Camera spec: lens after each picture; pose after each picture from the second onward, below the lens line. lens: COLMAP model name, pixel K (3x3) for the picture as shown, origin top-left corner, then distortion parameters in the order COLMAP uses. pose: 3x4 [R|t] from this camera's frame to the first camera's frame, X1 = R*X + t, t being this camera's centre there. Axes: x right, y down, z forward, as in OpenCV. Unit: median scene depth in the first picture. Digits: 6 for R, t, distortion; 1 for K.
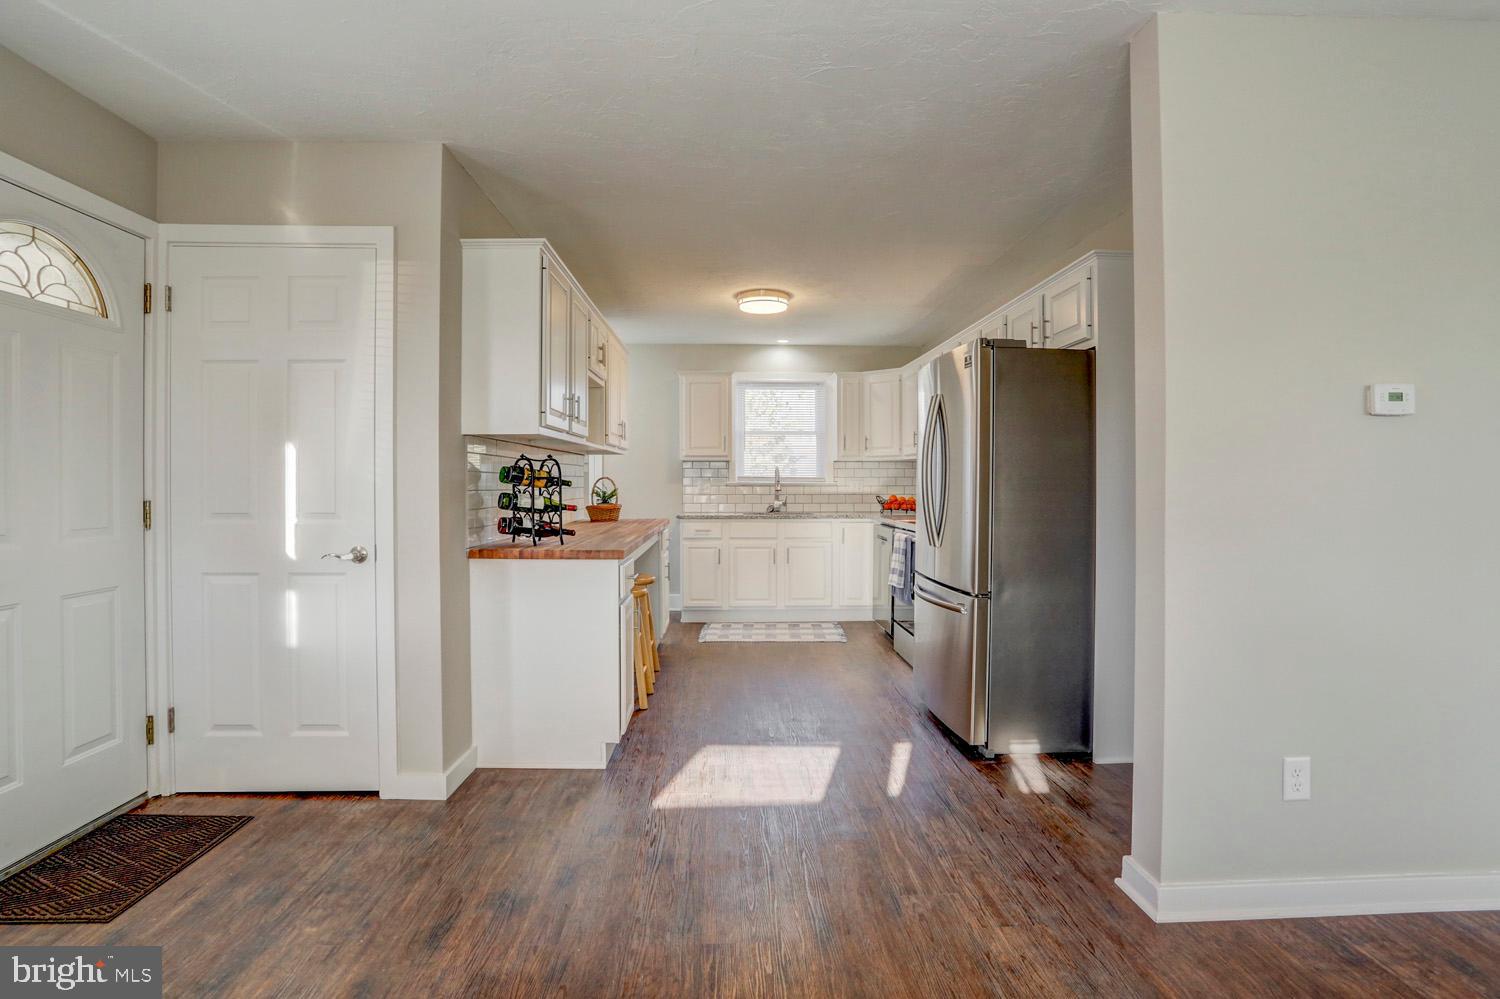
lens RADIAL K [[732.0, 0, 746.4], [0, 732.0, 487.0], [0, 0, 1]] dist [-0.061910, 0.022266]
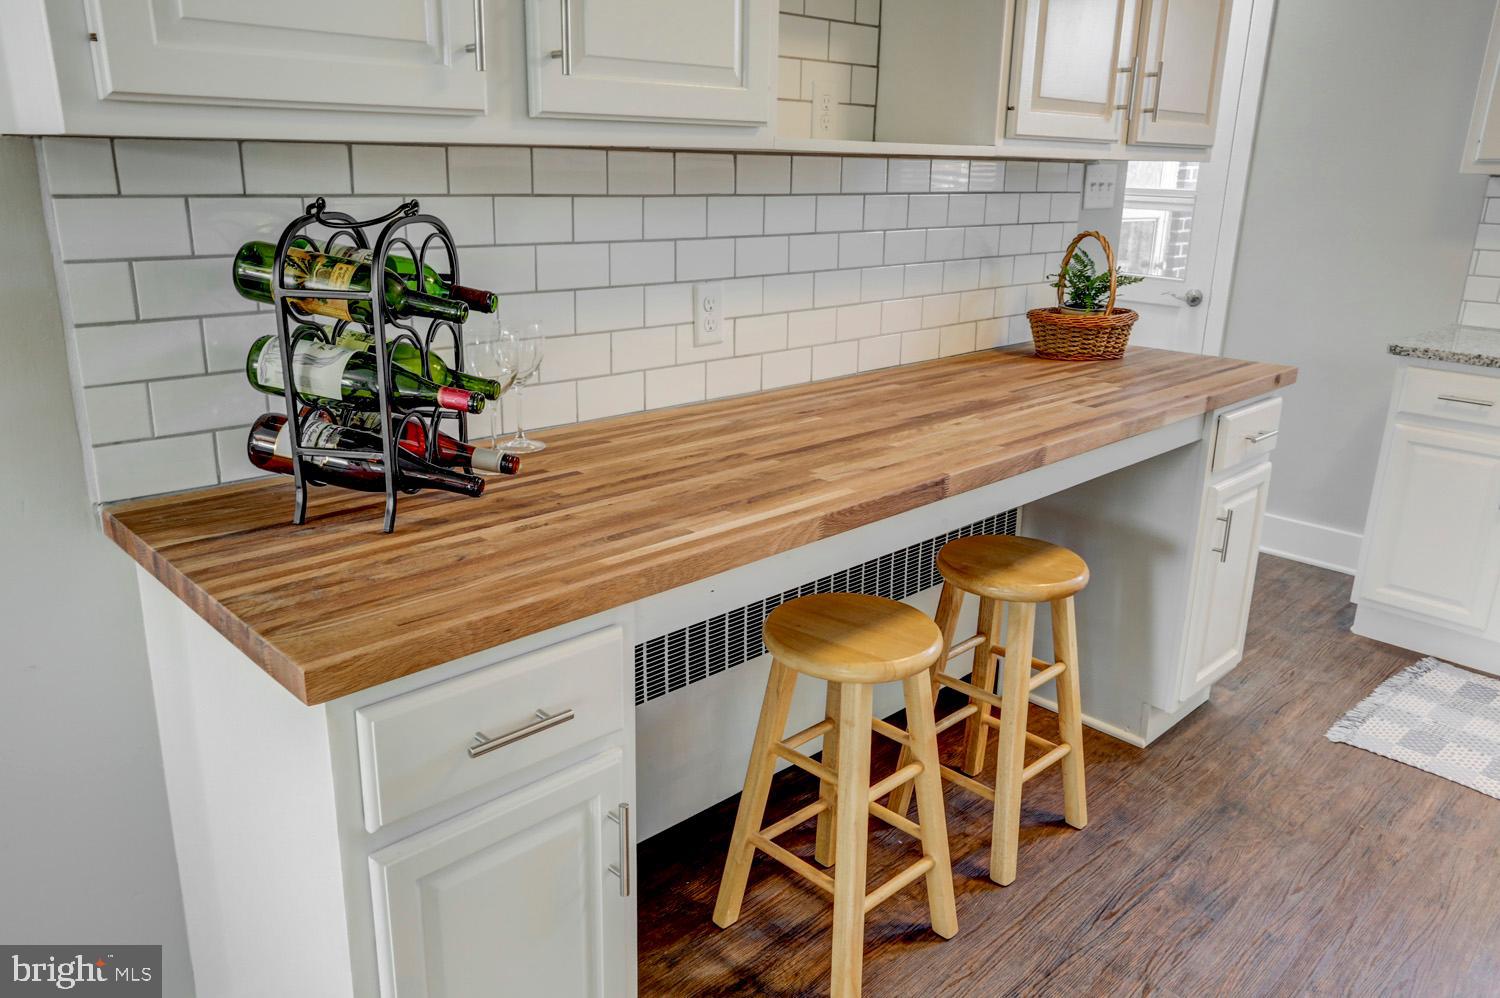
lens RADIAL K [[1099.4, 0, 752.3], [0, 1099.4, 485.3], [0, 0, 1]] dist [-0.050508, 0.078937]
pose [[0.680271, 0.225427, -0.697434, 0.071015], [-0.029192, 0.959108, 0.281532, -0.031986], [0.732379, -0.171158, 0.659034, 0.417252]]
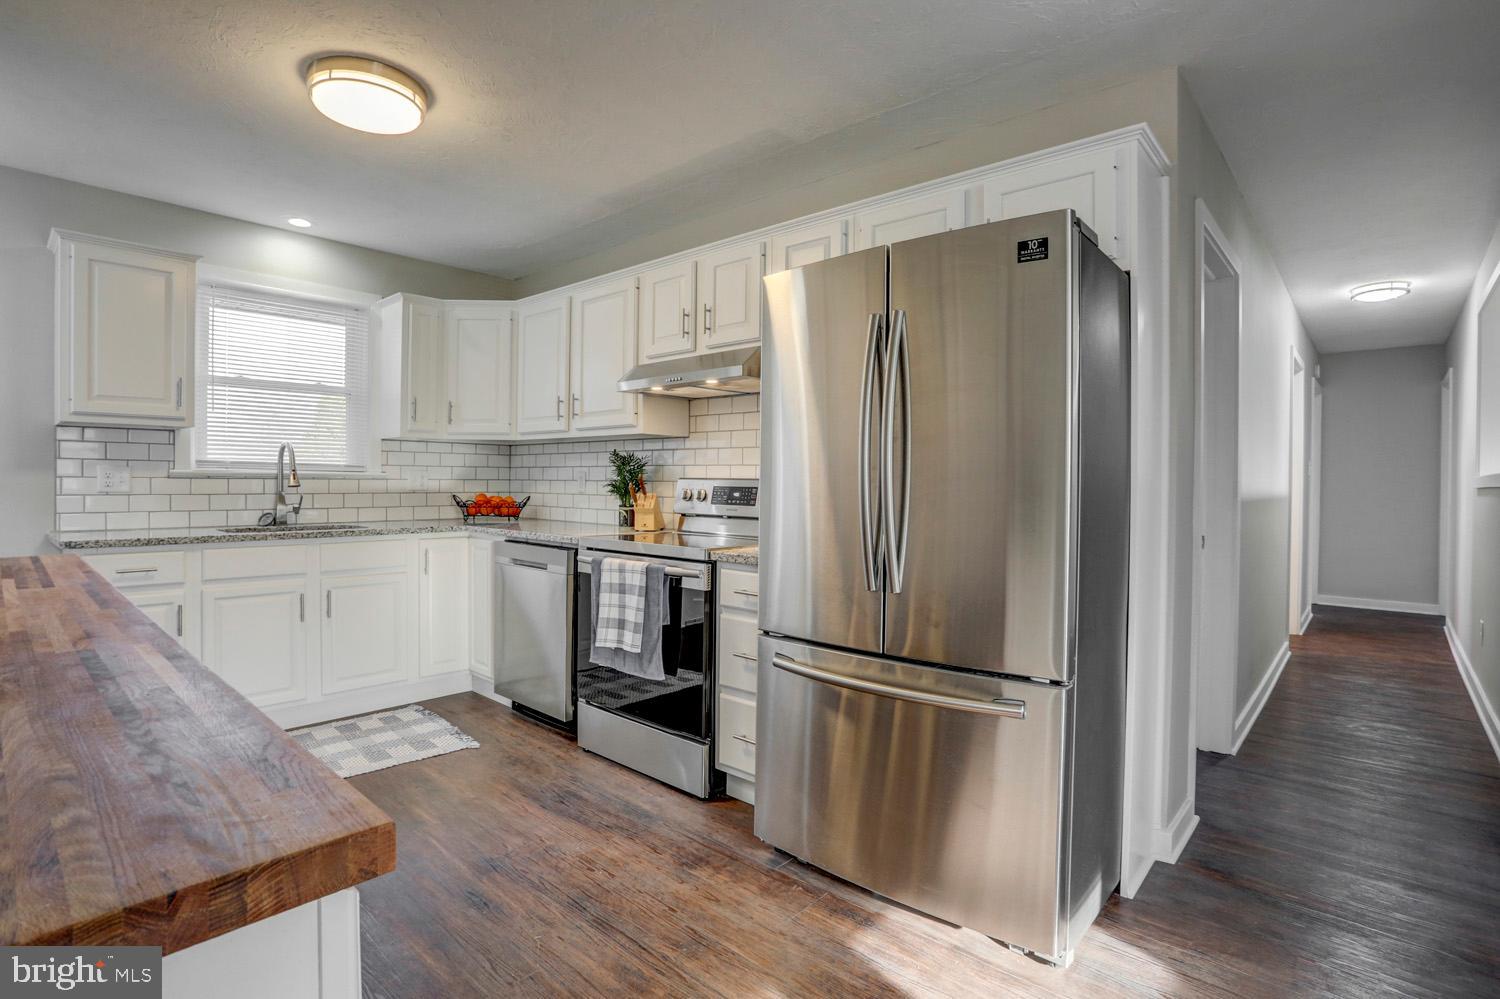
lens RADIAL K [[732.0, 0, 746.4], [0, 732.0, 487.0], [0, 0, 1]] dist [-0.061910, 0.022266]
pose [[0.695877, 0.000334, 0.718161, -0.110190], [-0.005476, 0.999973, 0.004841, 0.000564], [-0.718140, -0.007301, 0.695860, 0.380956]]
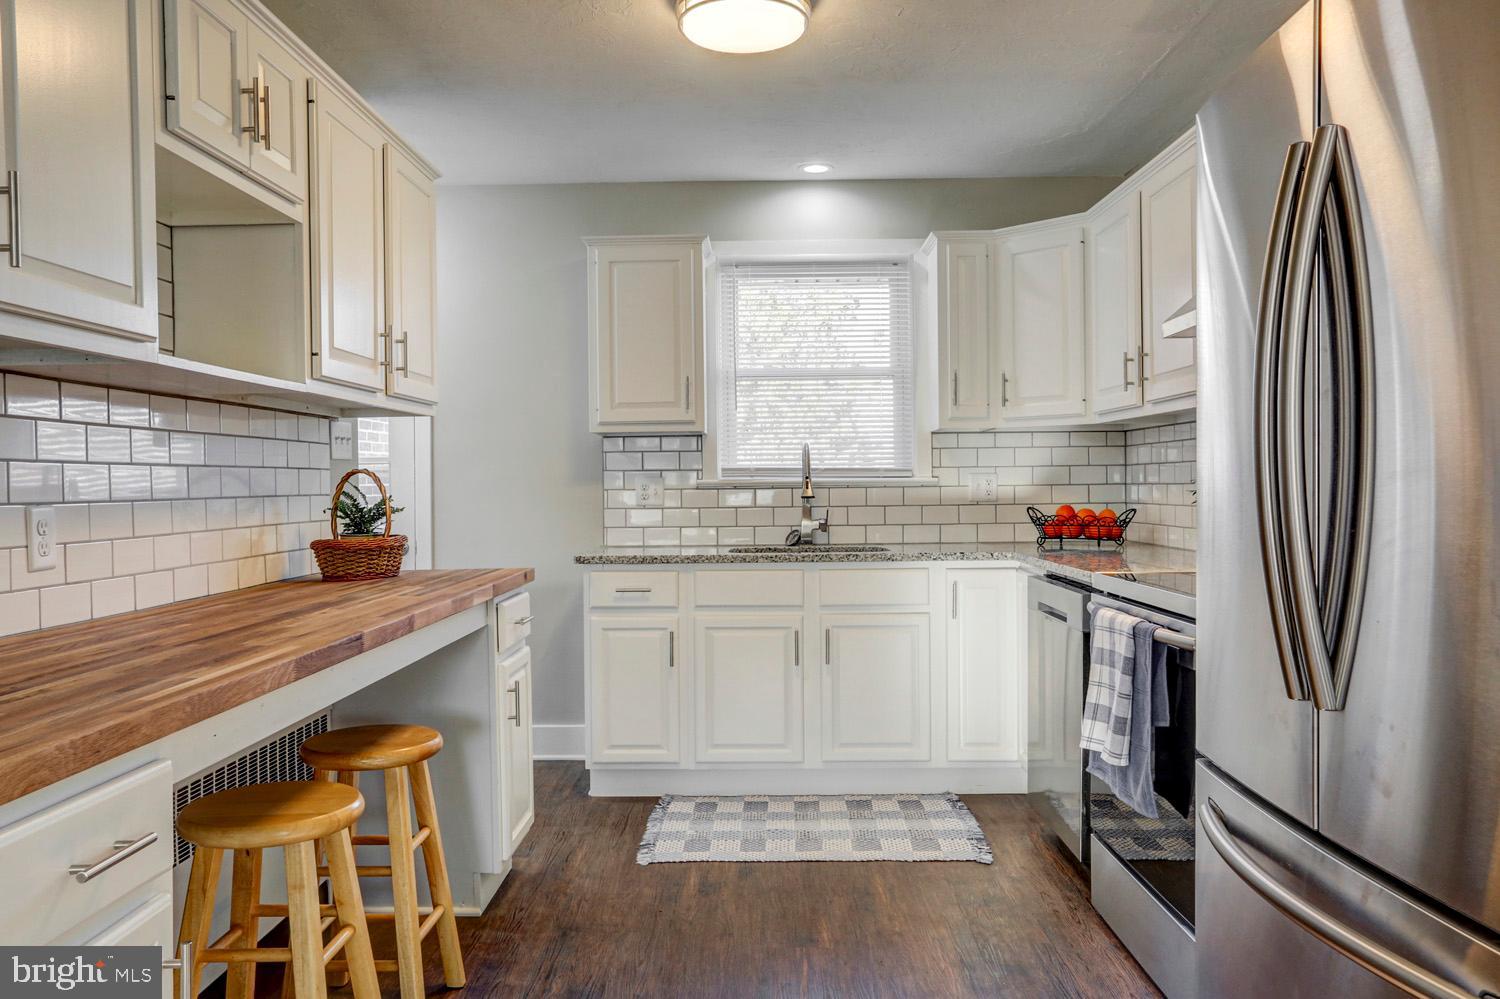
lens RADIAL K [[1112.8, 0, 745.6], [0, 1112.8, 486.9], [0, 0, 1]] dist [-0.050093, 0.083060]
pose [[0.998700, -0.010488, -0.049885, 0.040247], [0.010255, 0.999935, -0.004915, 0.001195], [0.049933, 0.004397, 0.998743, 0.322331]]
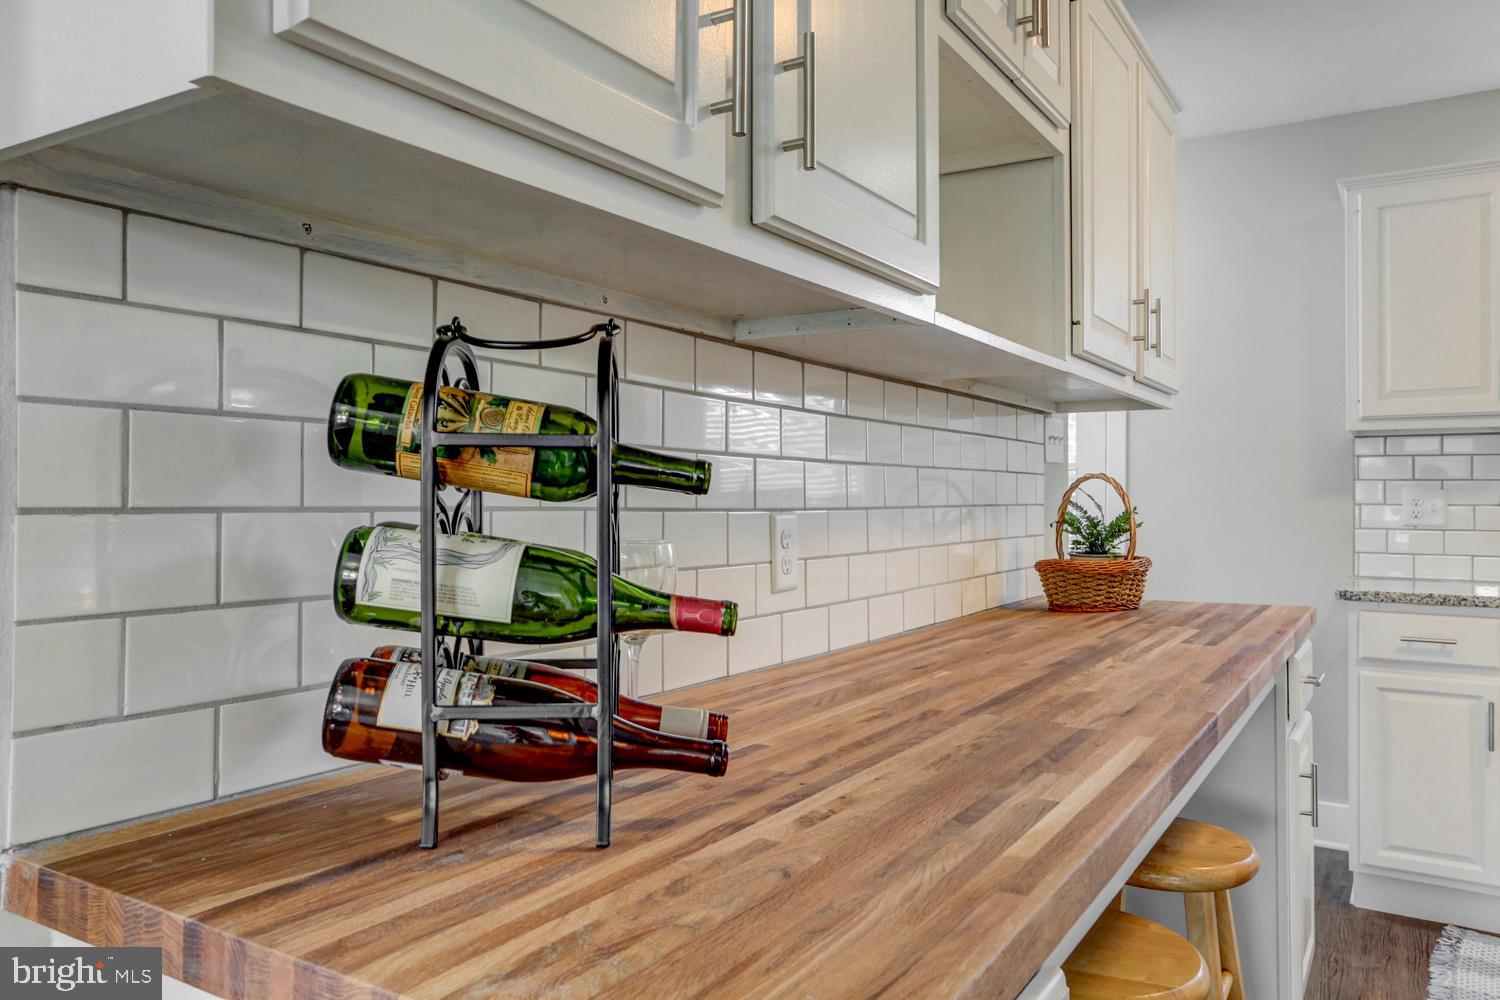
lens RADIAL K [[1099.4, 0, 752.3], [0, 1099.4, 486.3], [0, 0, 1]] dist [-0.050508, 0.078937]
pose [[0.837652, -0.001462, -0.546202, -0.044666], [-0.008751, 0.999832, -0.016096, 0.001011], [0.546134, 0.018263, 0.837499, 0.410207]]
